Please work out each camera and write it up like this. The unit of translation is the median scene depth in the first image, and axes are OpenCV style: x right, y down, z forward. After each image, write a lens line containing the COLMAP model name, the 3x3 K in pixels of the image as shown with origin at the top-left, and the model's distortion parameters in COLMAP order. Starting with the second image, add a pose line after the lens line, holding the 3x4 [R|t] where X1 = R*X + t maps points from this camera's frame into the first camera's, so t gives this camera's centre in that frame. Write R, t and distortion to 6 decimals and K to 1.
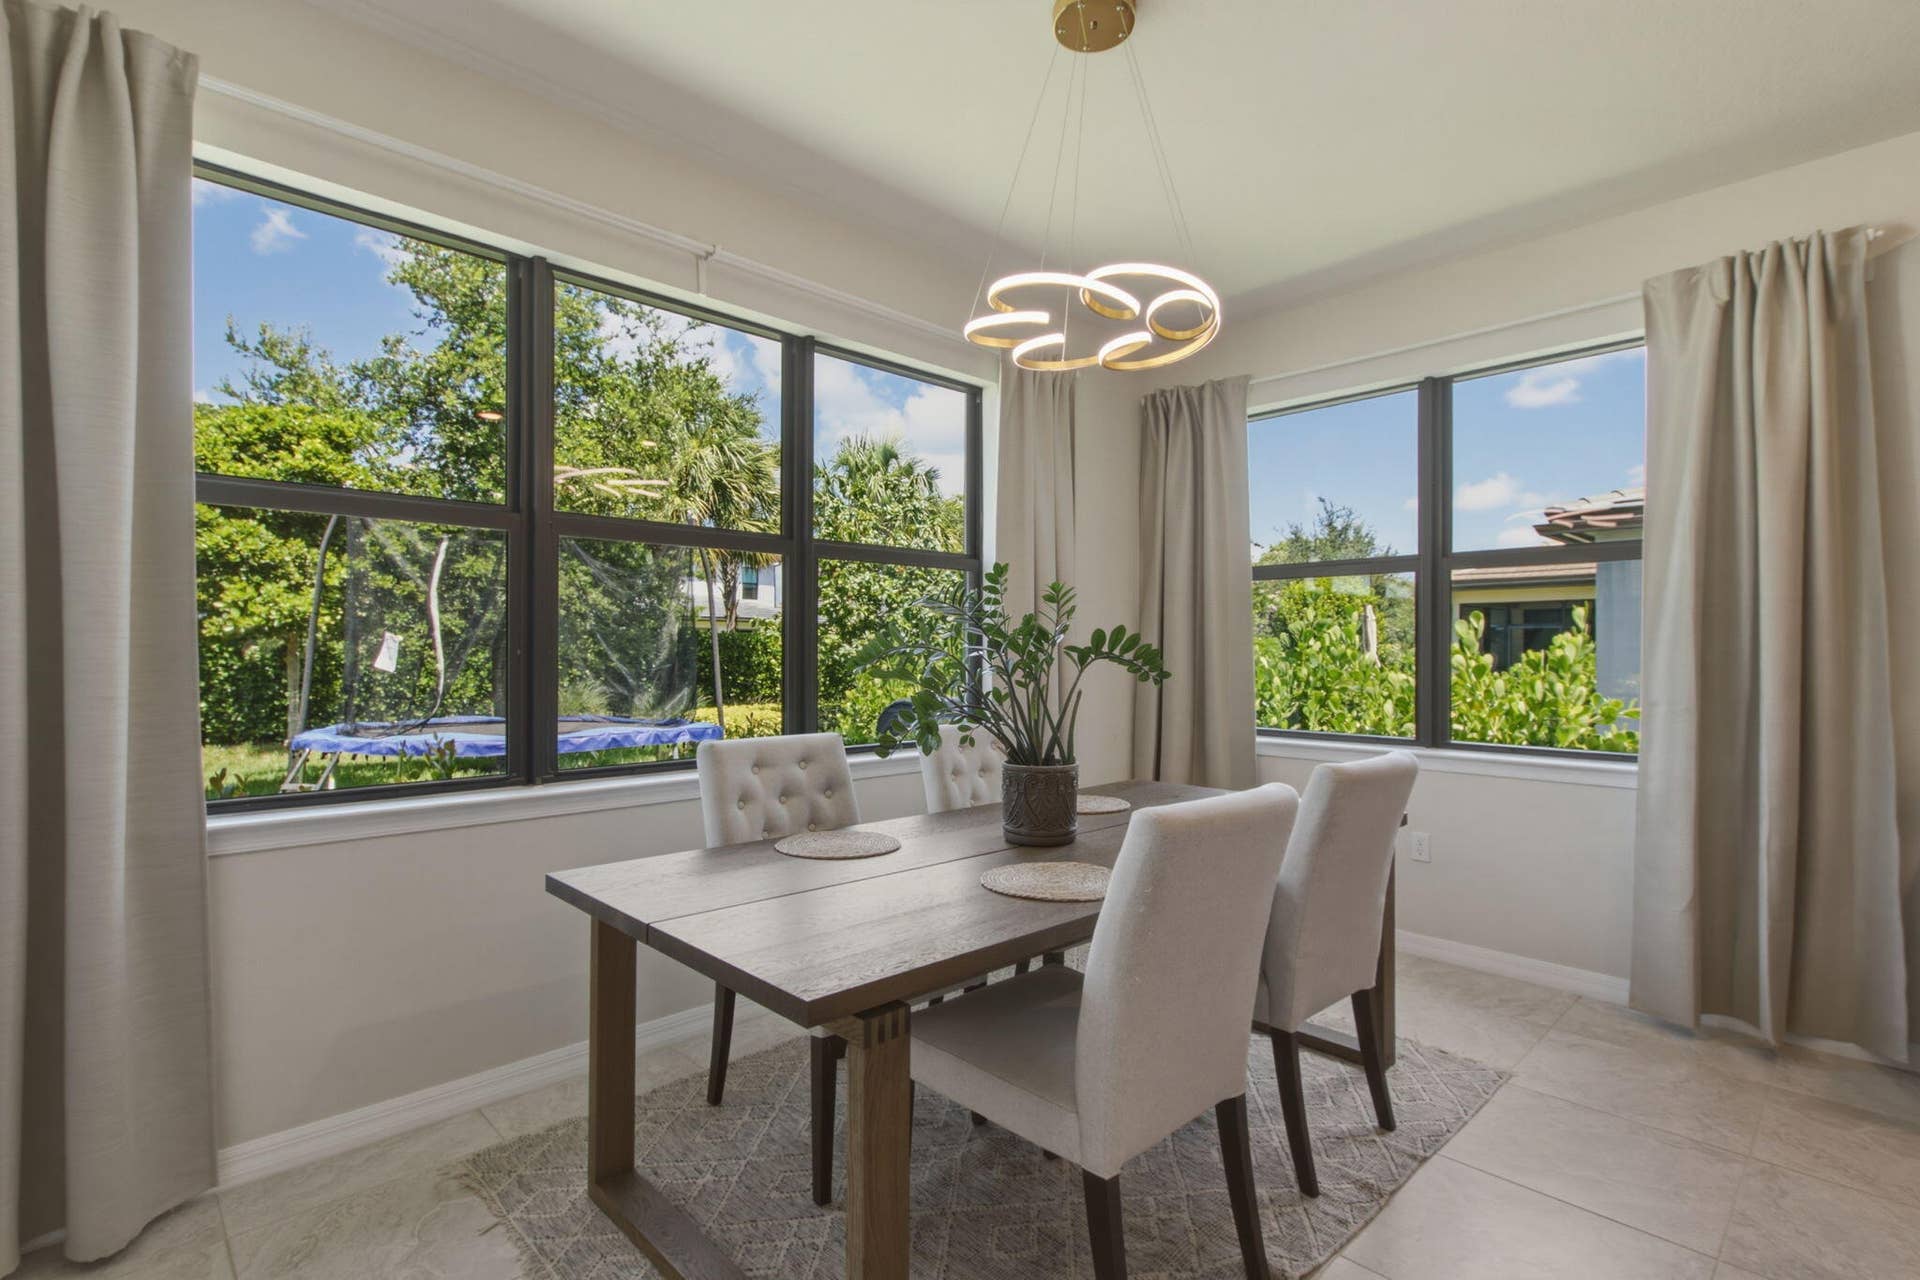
lens RADIAL K [[912.5, 0, 988.6], [0, 912.5, 650.3], [0, 0, 1]] dist [0.015444, 0.000745]
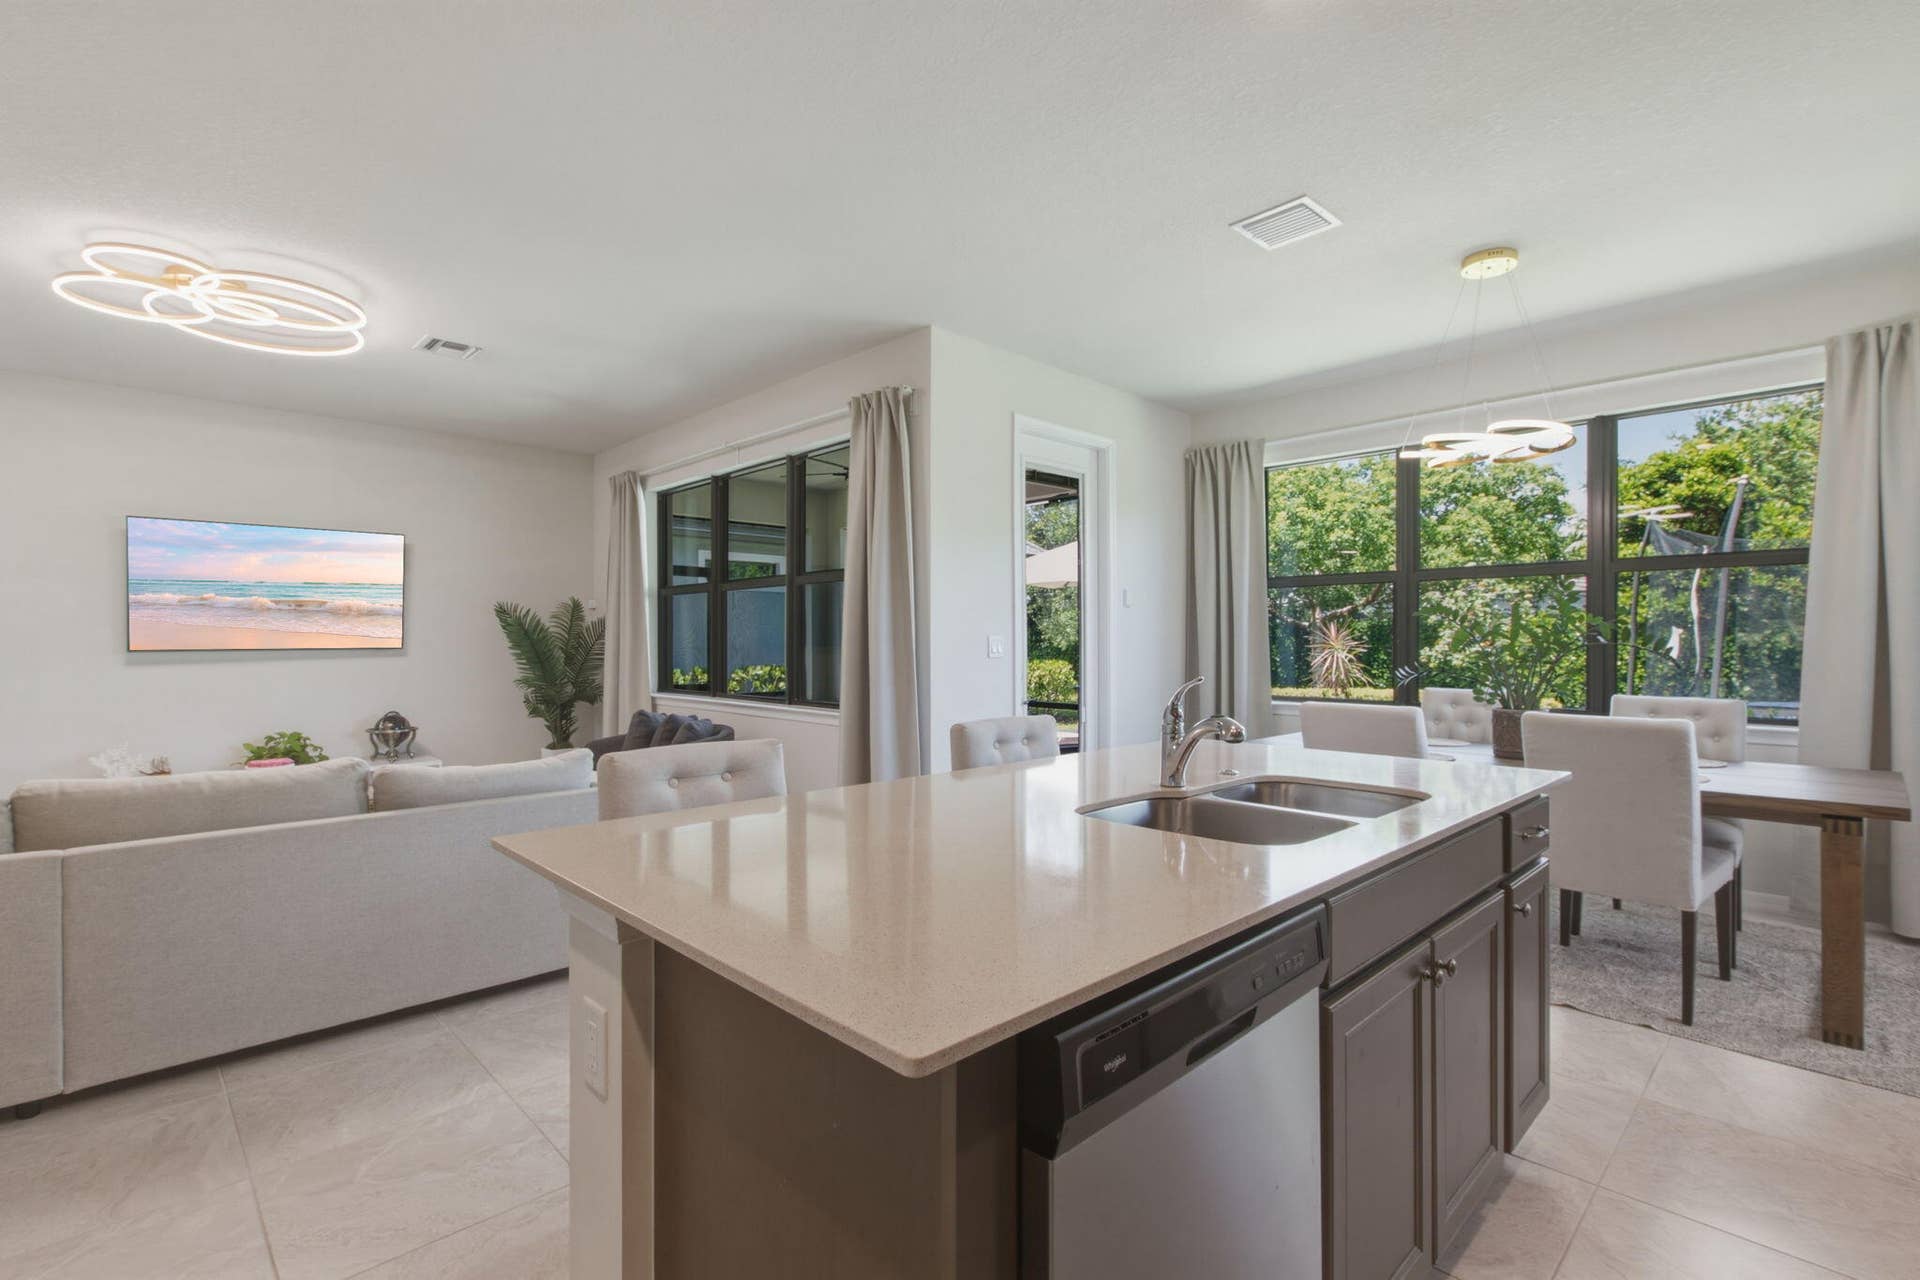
lens RADIAL K [[912.5, 0, 988.6], [0, 912.5, 650.3], [0, 0, 1]] dist [0.015444, 0.000745]
pose [[0.034578, 0.007266, -0.999376, 0.482795], [0.000393, 0.999973, 0.007284, 0.002736], [0.999402, -0.000645, 0.034574, 0.018461]]
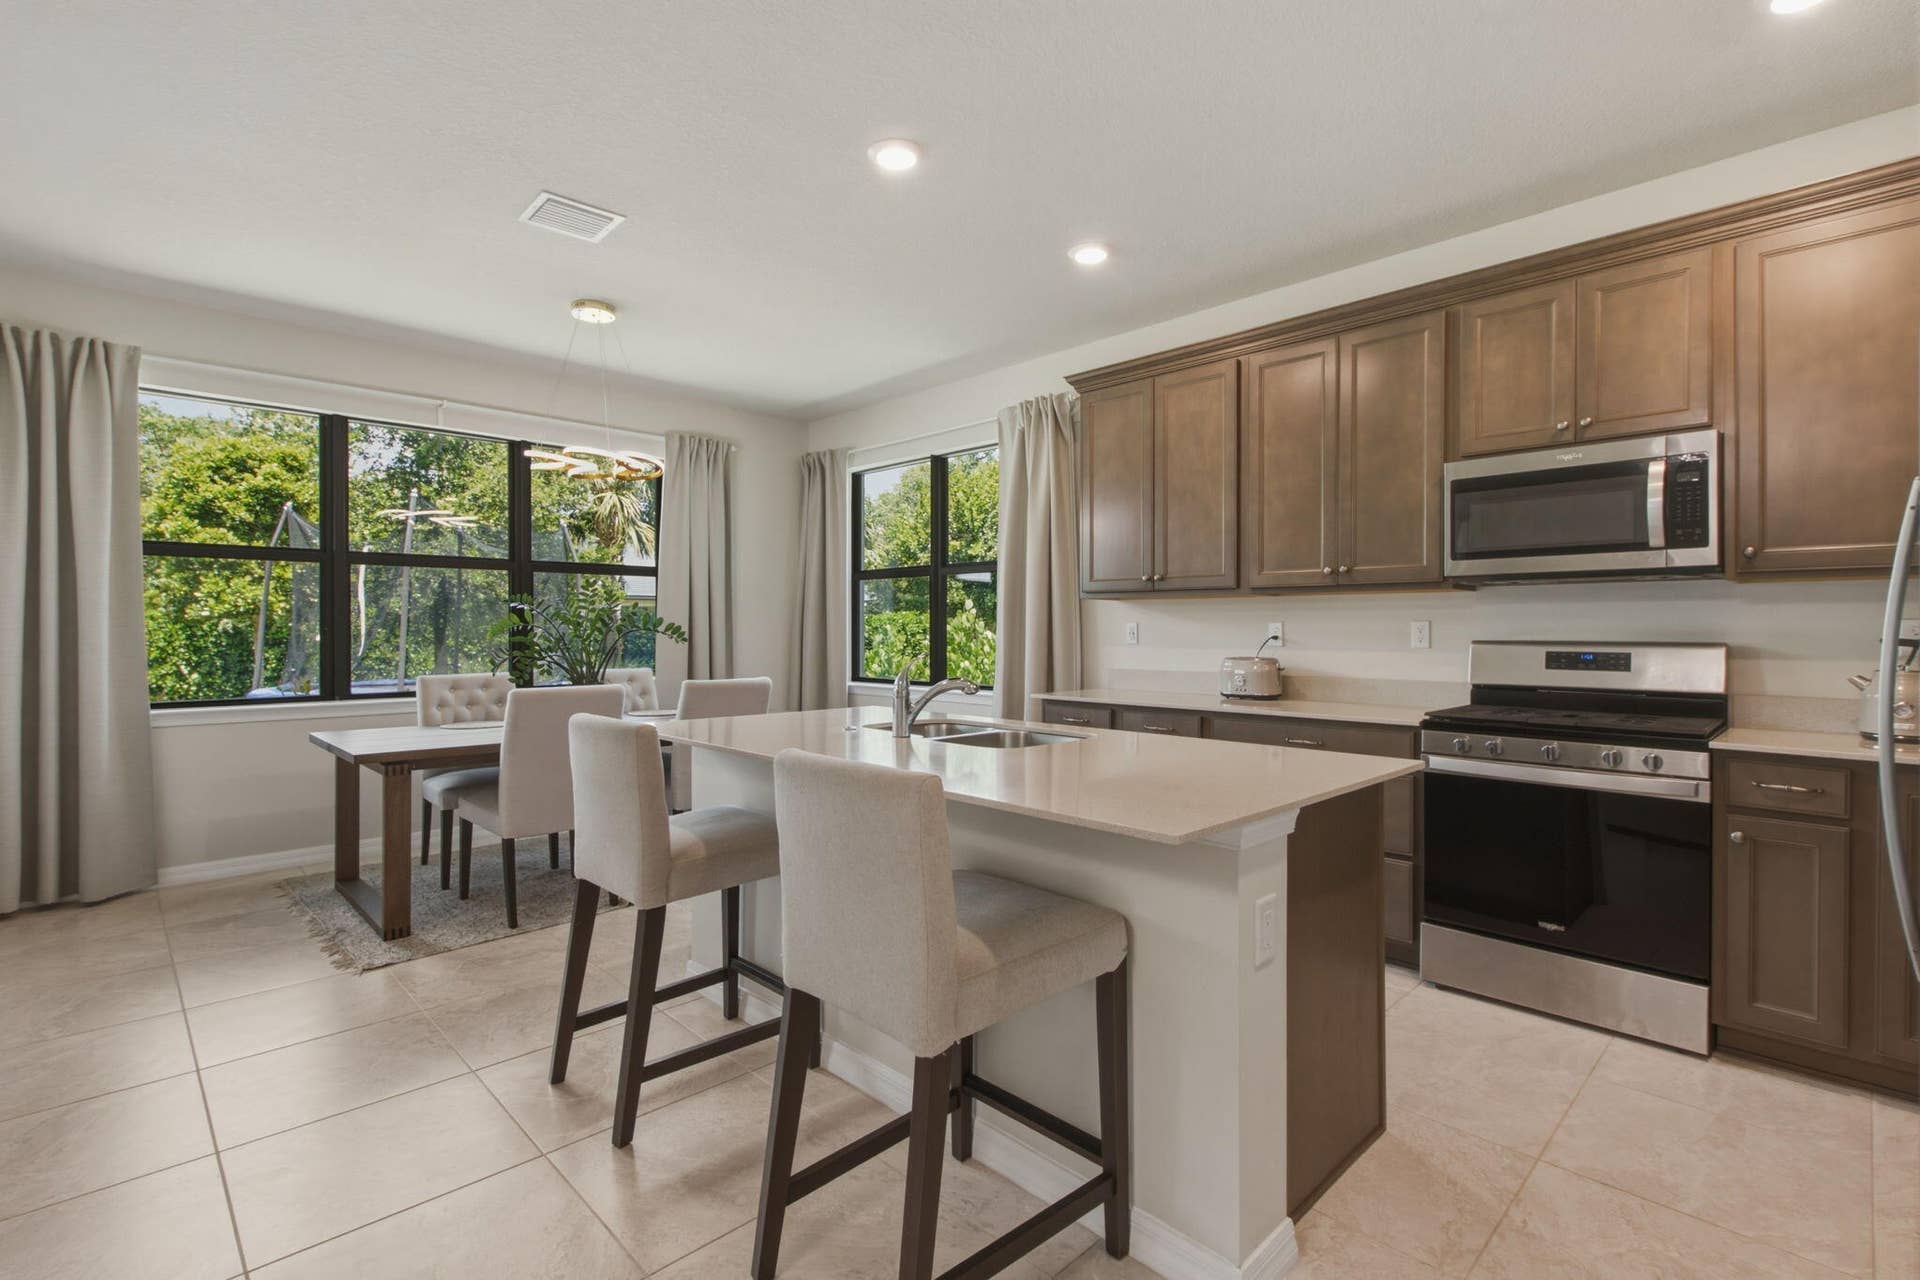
lens RADIAL K [[884.0, 0, 987.2], [0, 884.0, 635.1], [0, 0, 1]] dist [0.002465, -0.000289]
pose [[0.999903, -0.005930, 0.012610, 0.253396], [0.005813, 0.999939, 0.009359, 0.002391], [-0.012665, -0.009285, 0.999877, -0.253017]]
